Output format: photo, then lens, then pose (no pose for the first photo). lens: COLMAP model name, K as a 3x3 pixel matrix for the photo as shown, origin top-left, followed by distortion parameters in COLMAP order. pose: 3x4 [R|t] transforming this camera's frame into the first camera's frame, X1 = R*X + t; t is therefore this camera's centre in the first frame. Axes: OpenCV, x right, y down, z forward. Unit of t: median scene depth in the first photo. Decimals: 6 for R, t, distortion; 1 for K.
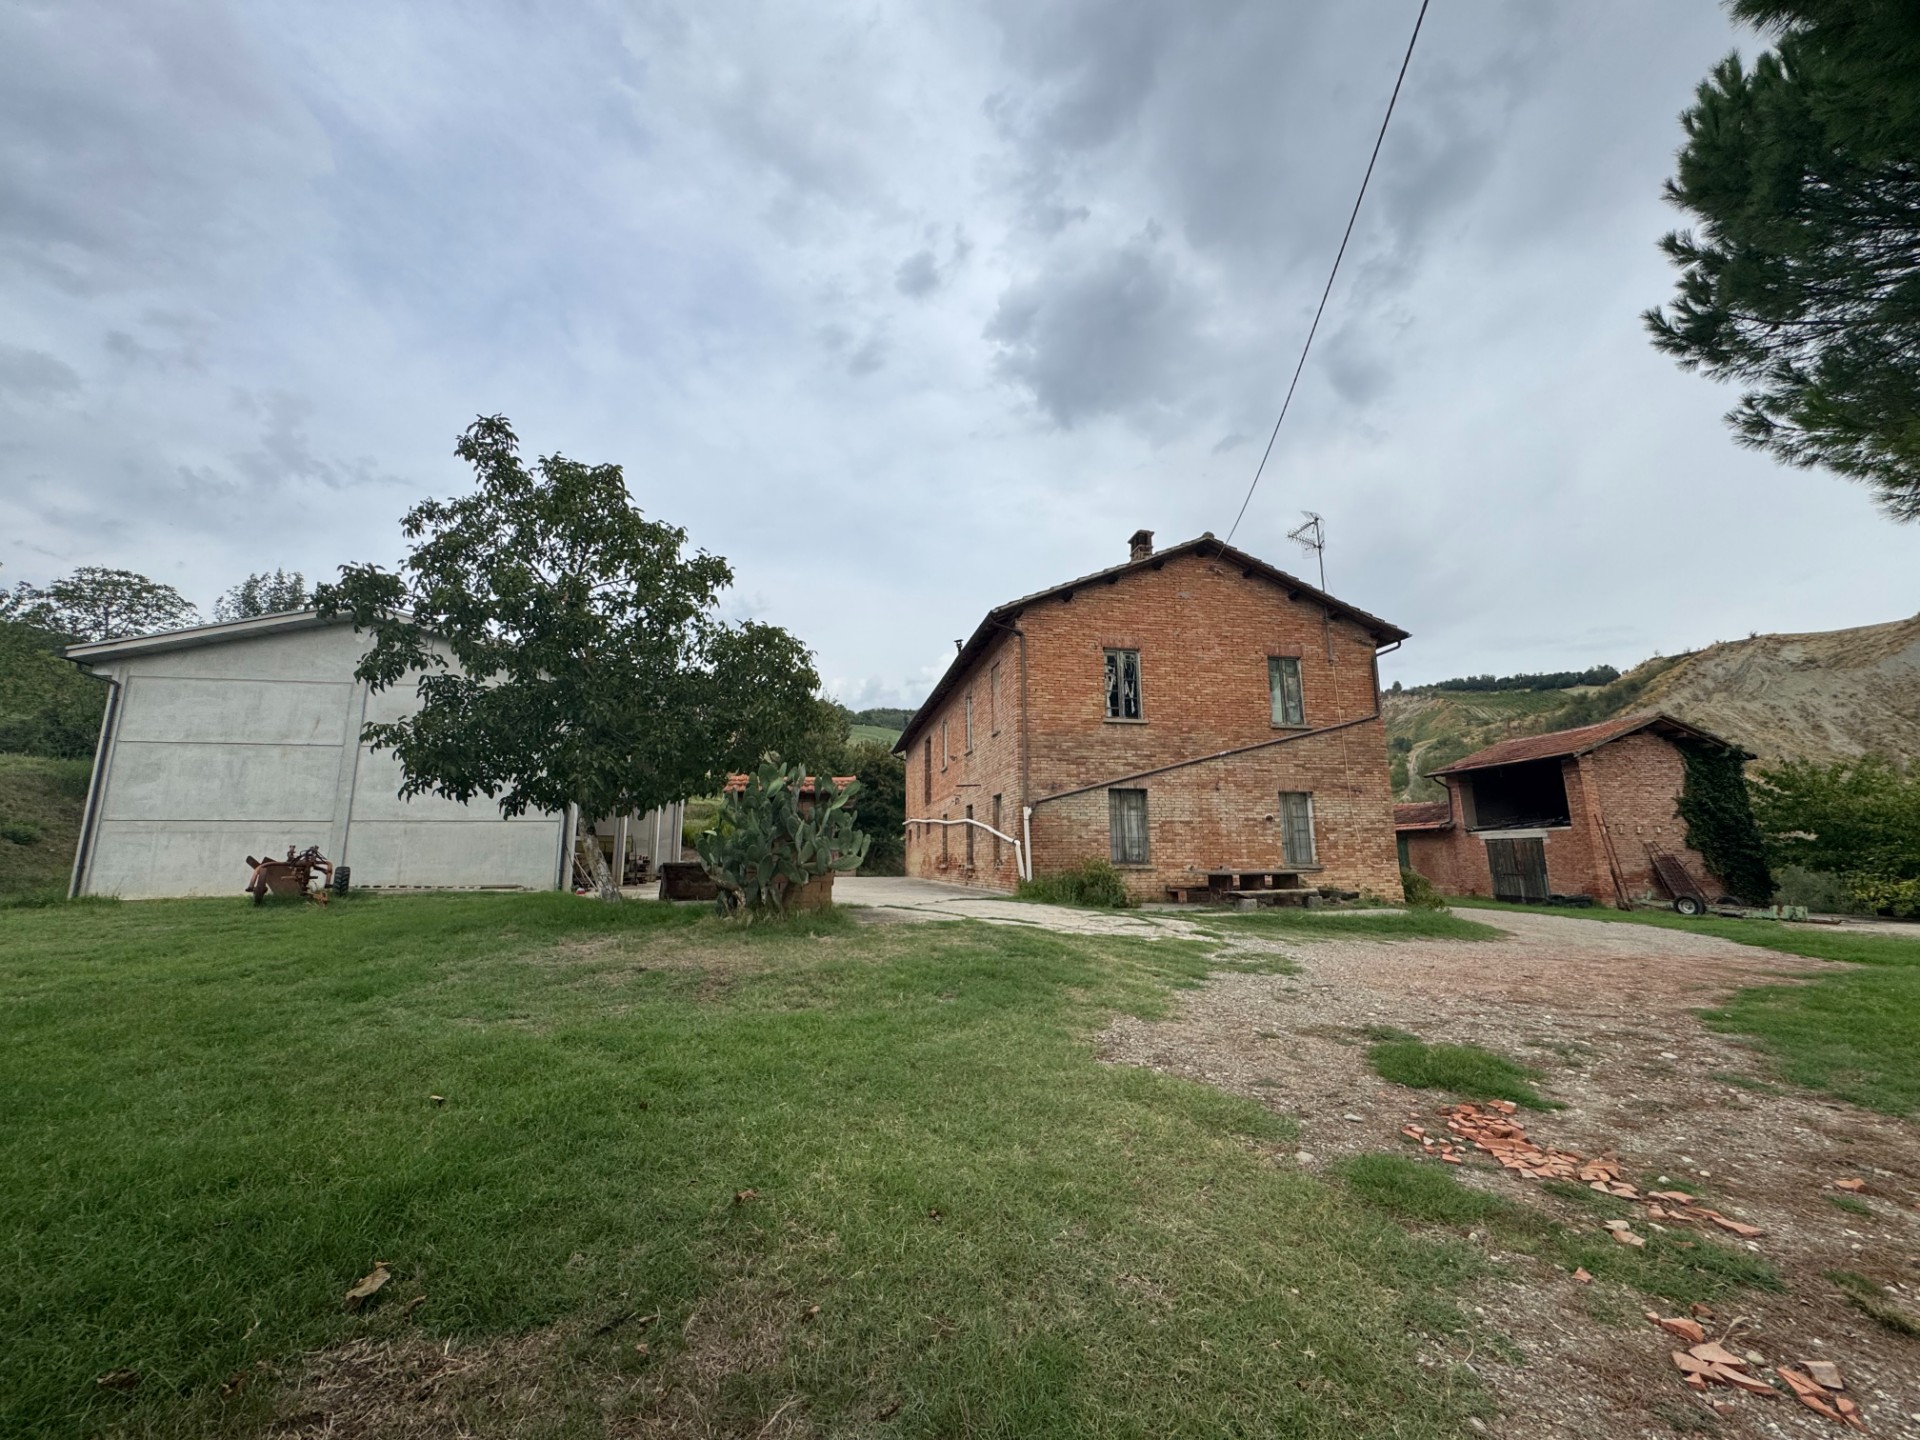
lens RADIAL K [[767.3, 0, 958.8], [0, 767.3, 728.9], [0, 0, 1]] dist [-0.002533, 0.000422]
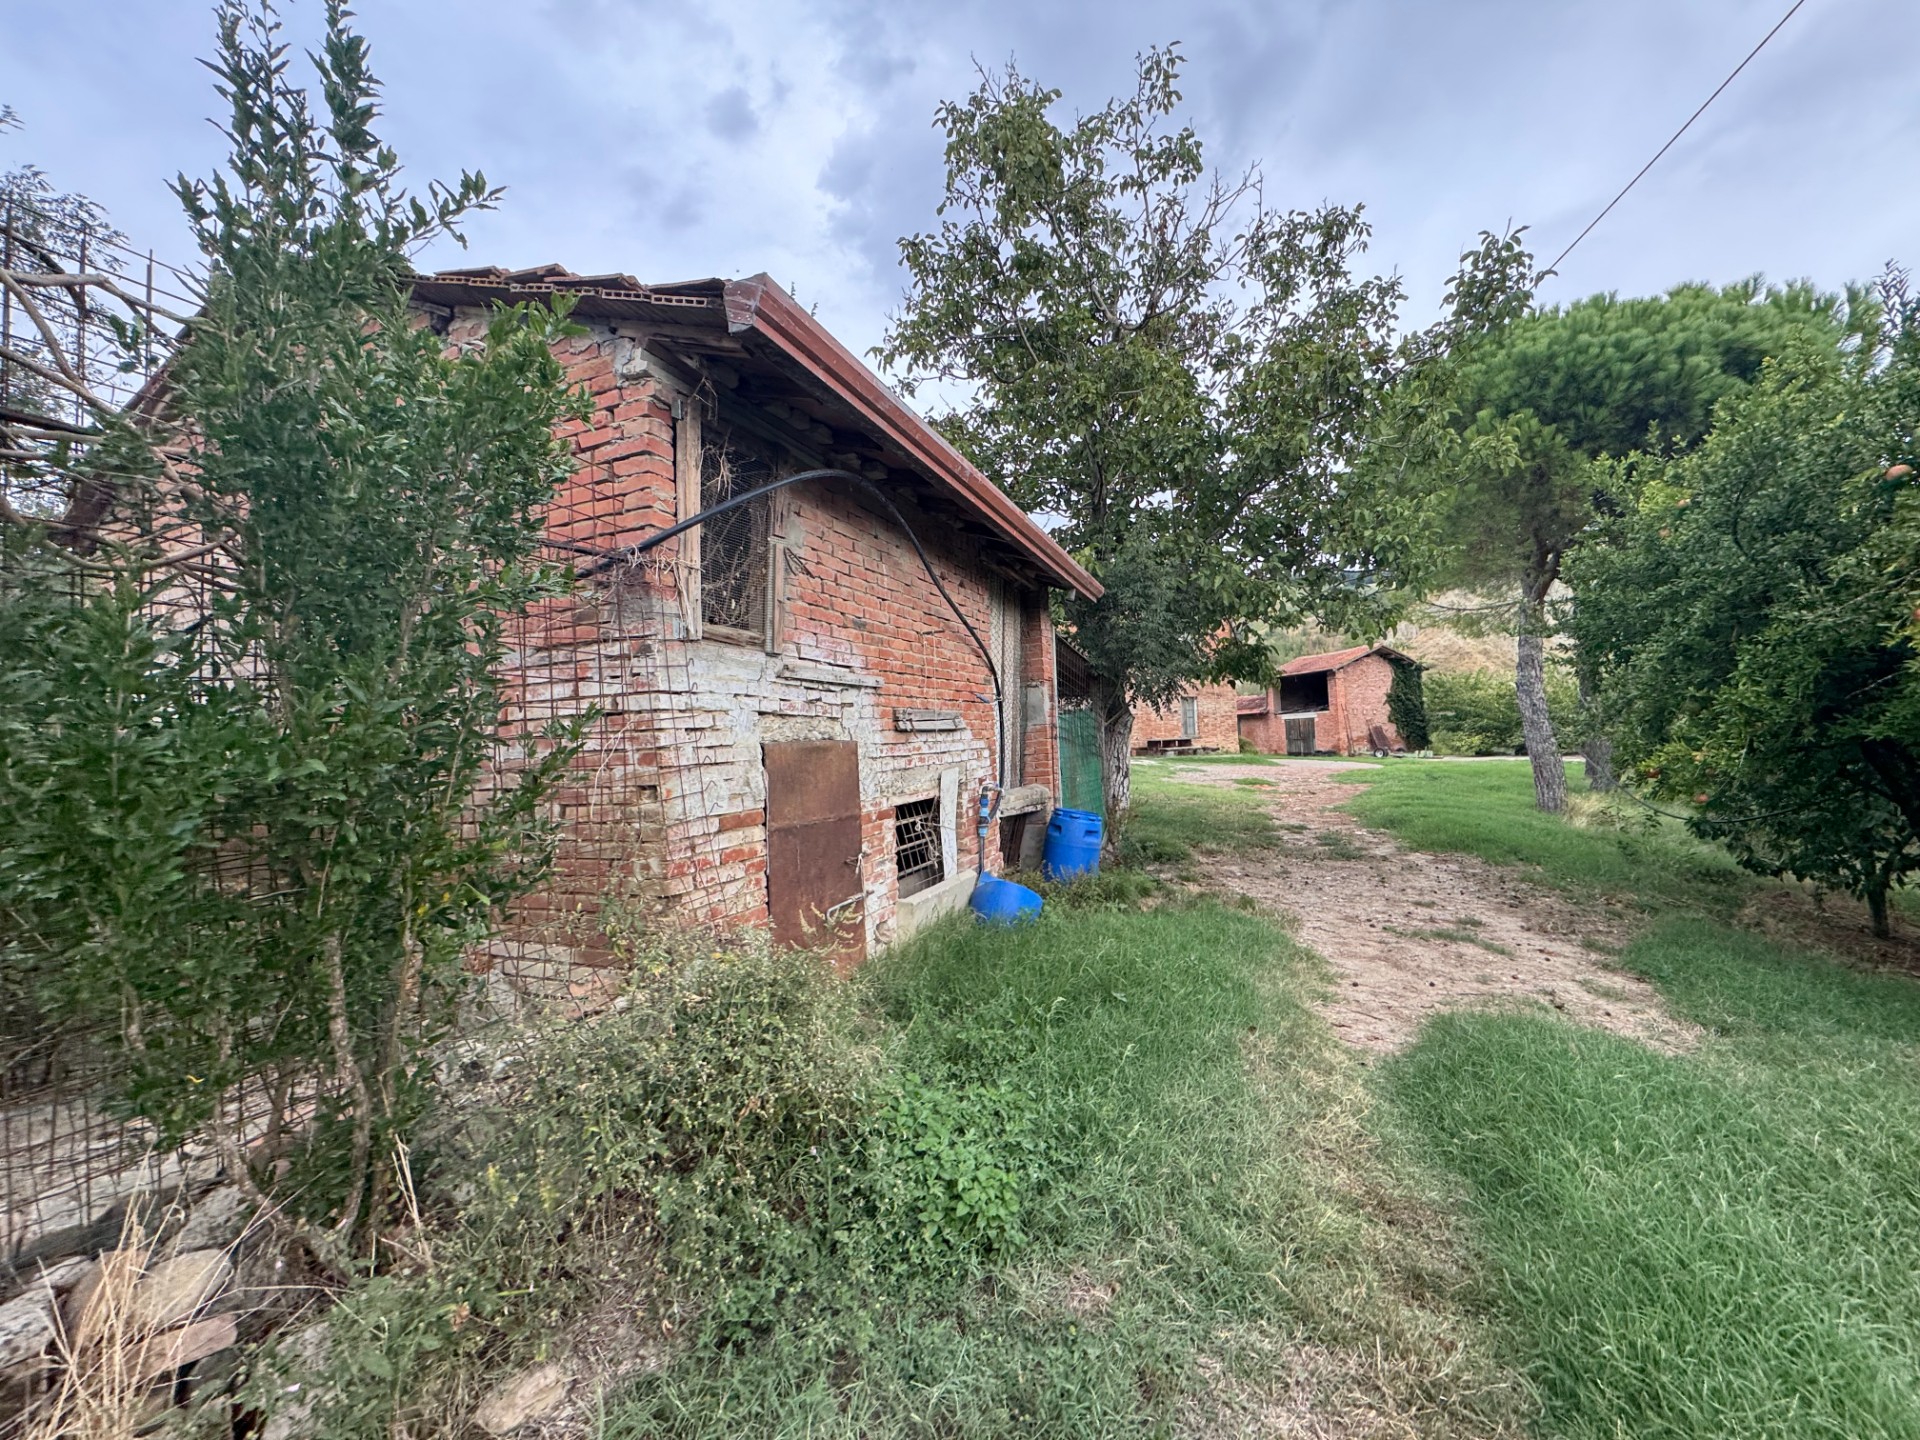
lens RADIAL K [[767.3, 0, 974.3], [0, 767.3, 750.4], [0, 0, 1]] dist [-0.002533, 0.000422]
pose [[0.980086, -0.028953, 0.196451, -0.418319], [-0.005155, 0.985270, 0.170929, -0.097383], [-0.198506, -0.168537, 0.965500, -0.673454]]
